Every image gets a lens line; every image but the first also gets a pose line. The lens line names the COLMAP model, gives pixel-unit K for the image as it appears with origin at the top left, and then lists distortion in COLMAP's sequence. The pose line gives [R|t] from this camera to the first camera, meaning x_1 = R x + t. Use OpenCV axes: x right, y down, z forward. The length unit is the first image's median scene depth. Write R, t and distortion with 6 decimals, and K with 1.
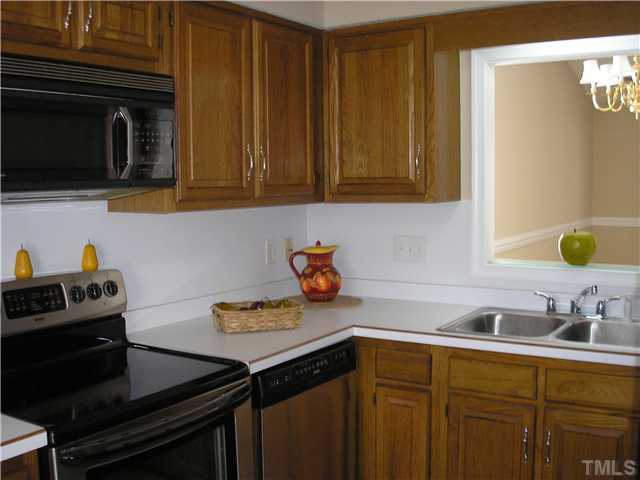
lens RADIAL K [[723.6, 0, 315.7], [0, 723.6, 239.5], [0, 0, 1]] dist [-0.154350, 0.000000]
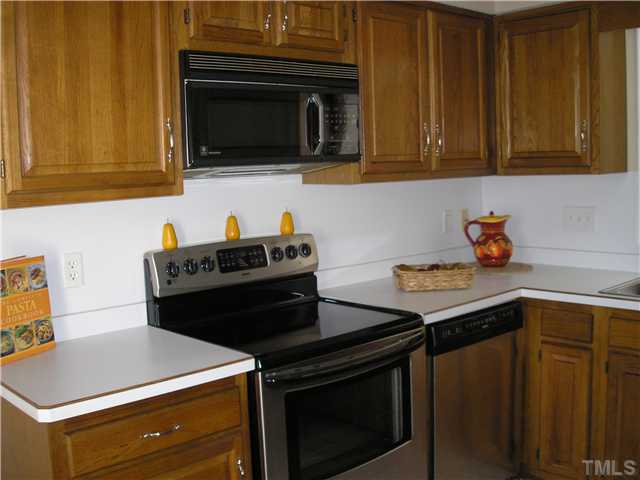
lens RADIAL K [[723.6, 0, 320.9], [0, 723.6, 236.7], [0, 0, 1]] dist [-0.154350, 0.000000]
pose [[0.968933, 0.005167, -0.247271, 0.027390], [0.000849, 0.999706, 0.024215, 0.017717], [0.247323, -0.023673, 0.968644, -0.126570]]
